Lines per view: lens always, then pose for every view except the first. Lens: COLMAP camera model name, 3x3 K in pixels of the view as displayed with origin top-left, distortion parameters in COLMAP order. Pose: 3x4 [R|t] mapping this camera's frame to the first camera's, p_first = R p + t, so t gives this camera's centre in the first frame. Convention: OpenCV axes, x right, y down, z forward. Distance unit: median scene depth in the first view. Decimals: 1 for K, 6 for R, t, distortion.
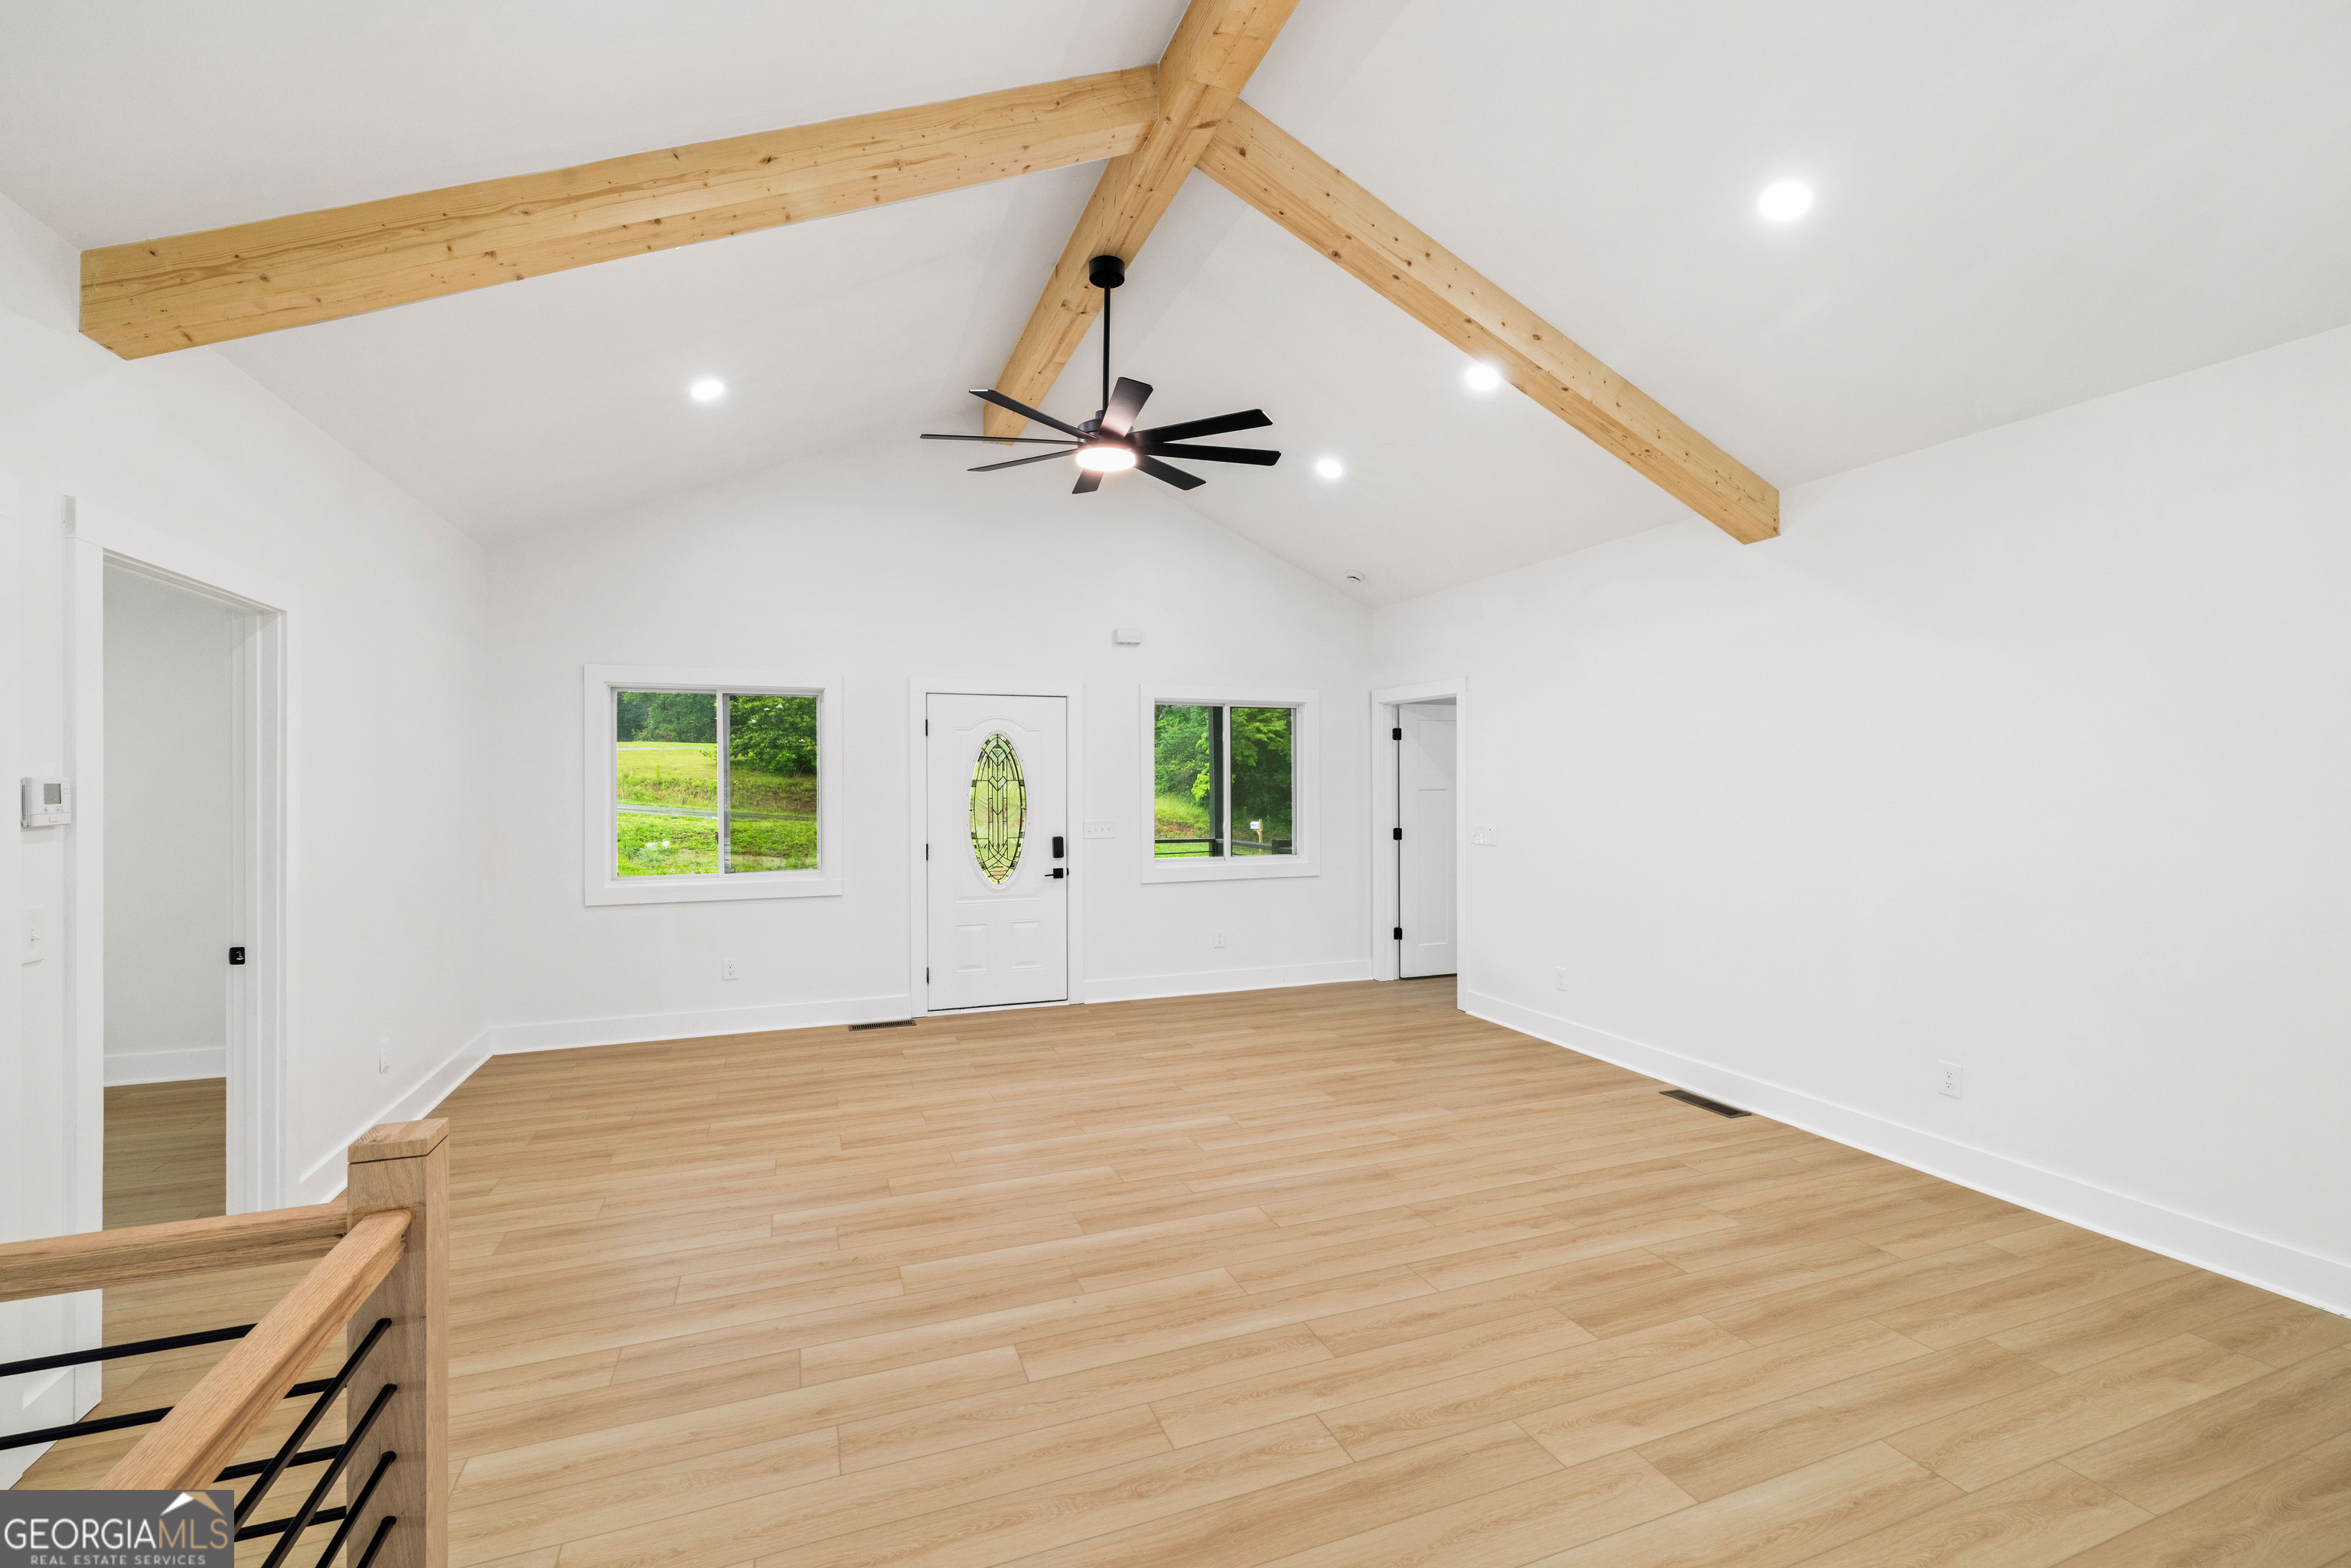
lens RADIAL K [[984.6, 0, 1178.9], [0, 984.6, 771.4], [0, 0, 1]] dist [-0.000051, 0.000210]
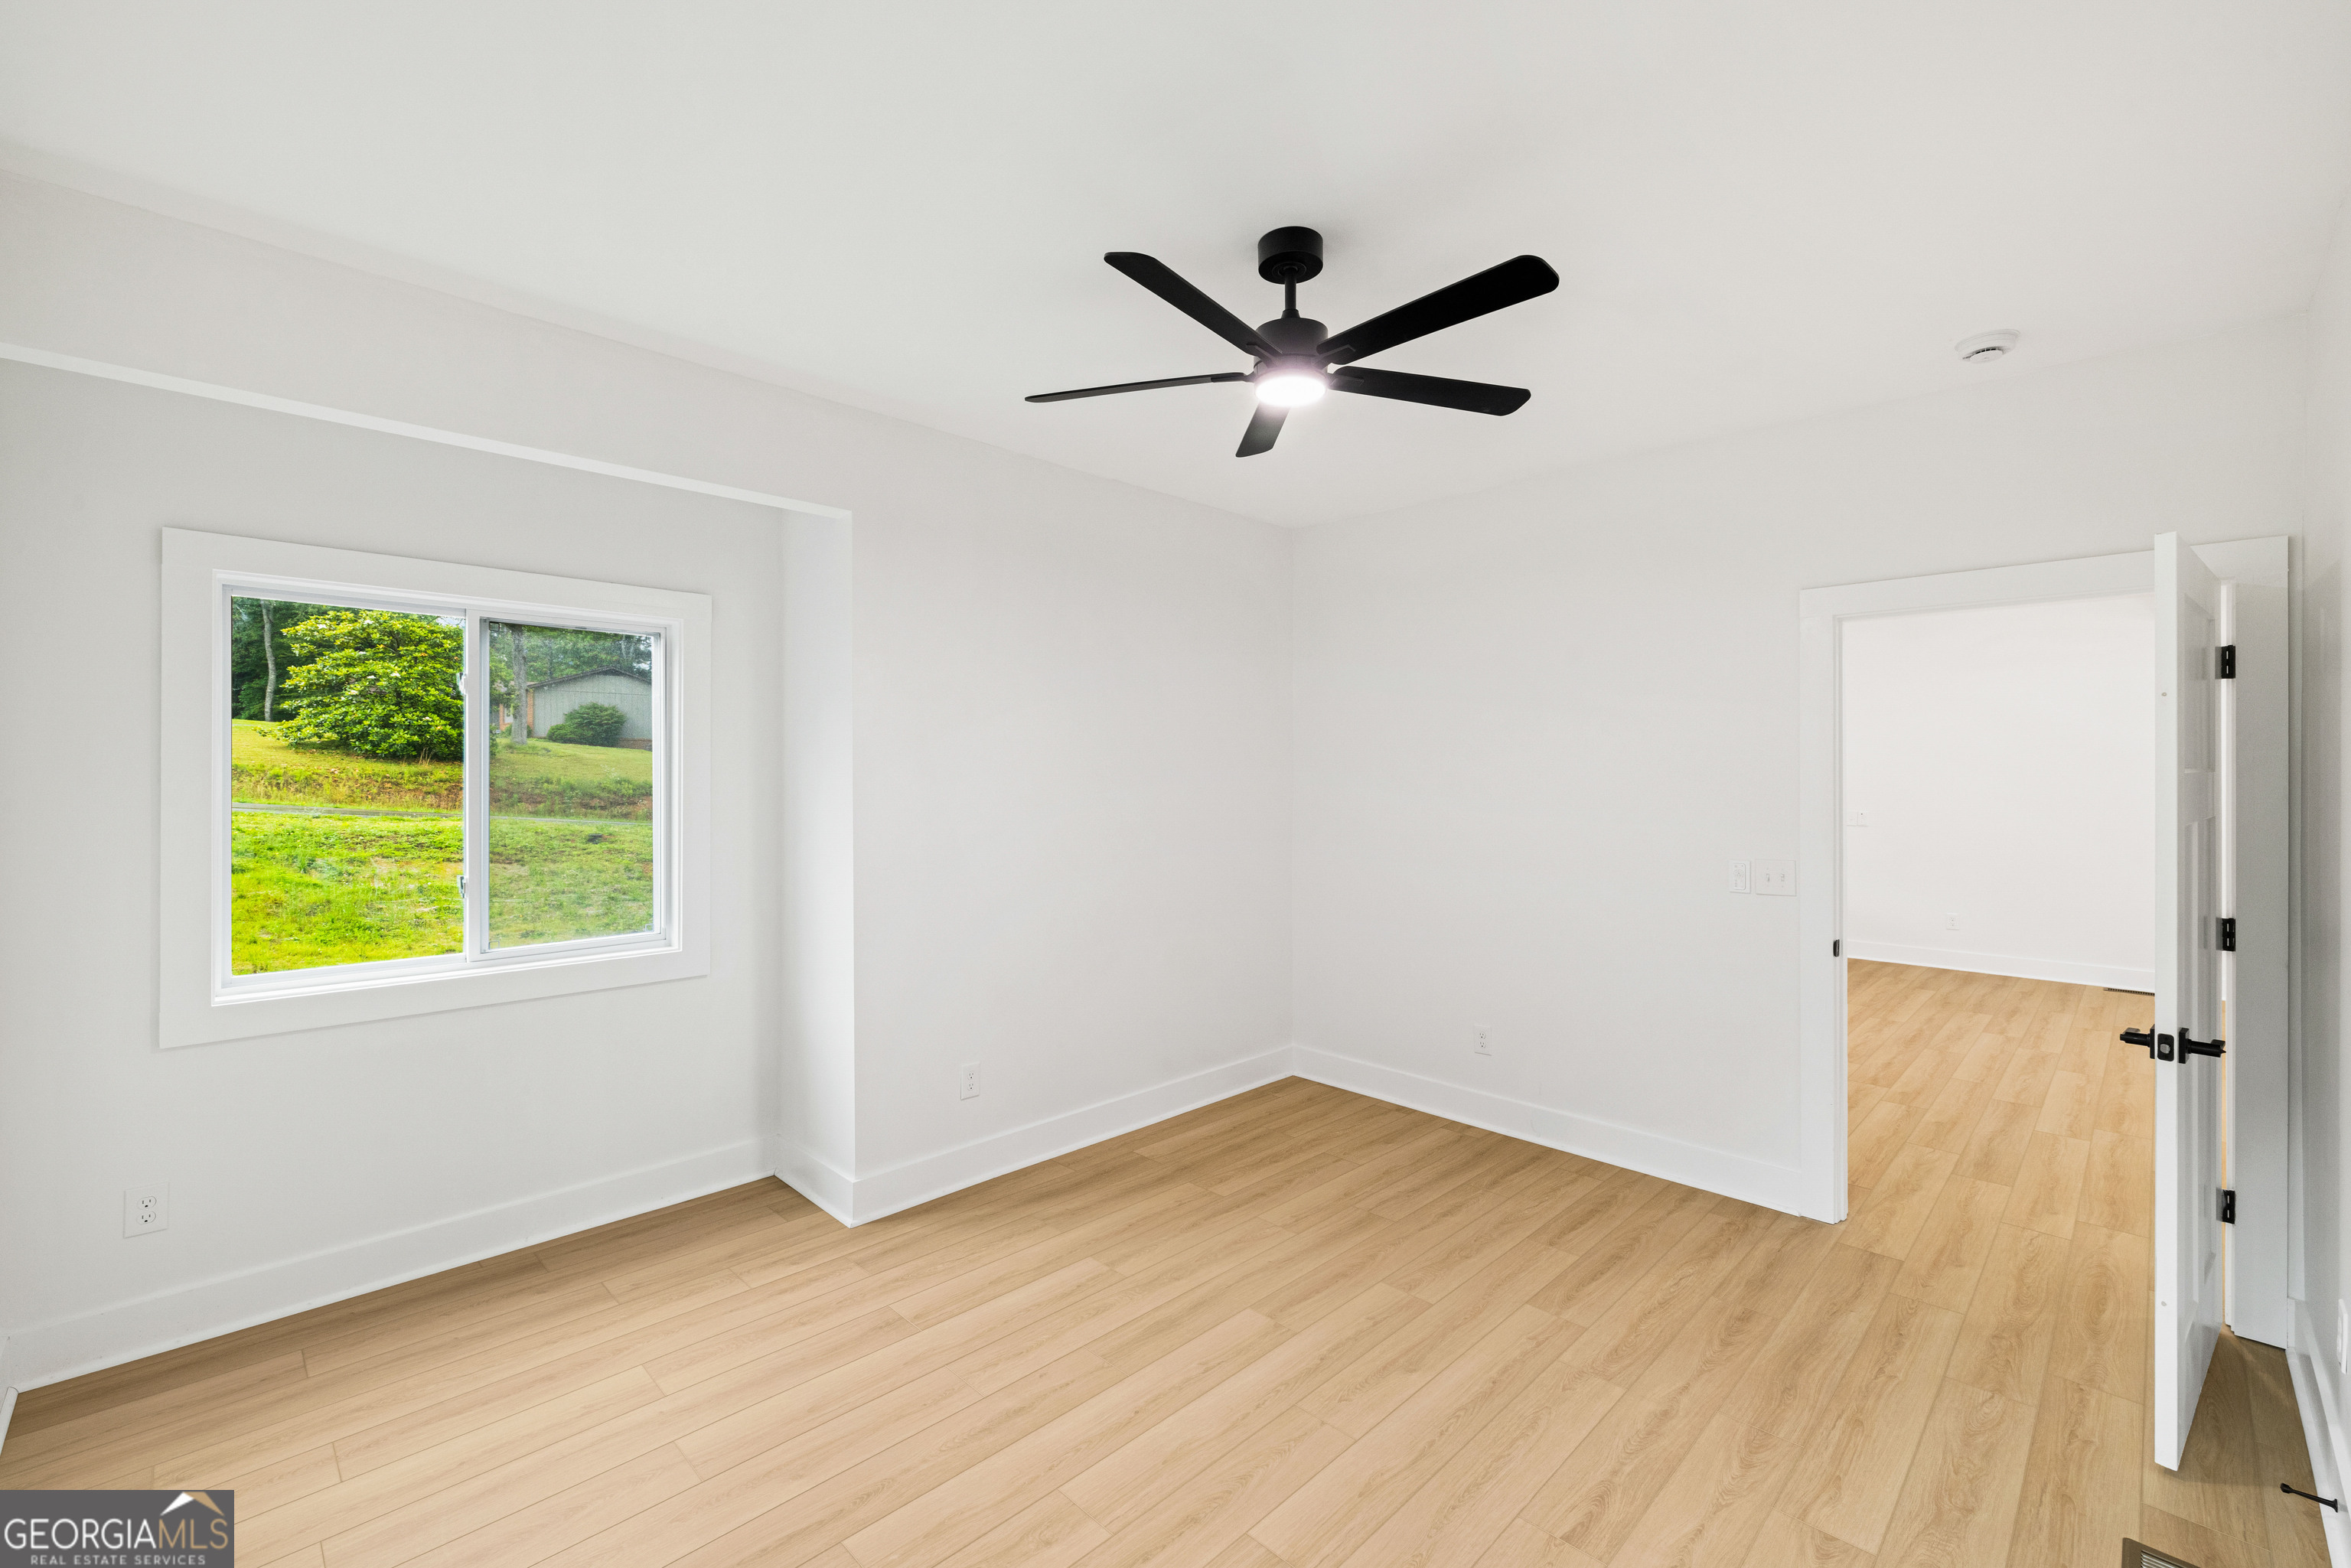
lens RADIAL K [[984.6, 0, 1178.9], [0, 984.6, 771.4], [0, 0, 1]] dist [-0.000051, 0.000210]
pose [[0.914231, 0.002378, 0.405187, -1.608317], [-0.007172, 0.999921, 0.010314, -0.010282], [-0.405130, -0.012335, 0.914176, 0.251633]]
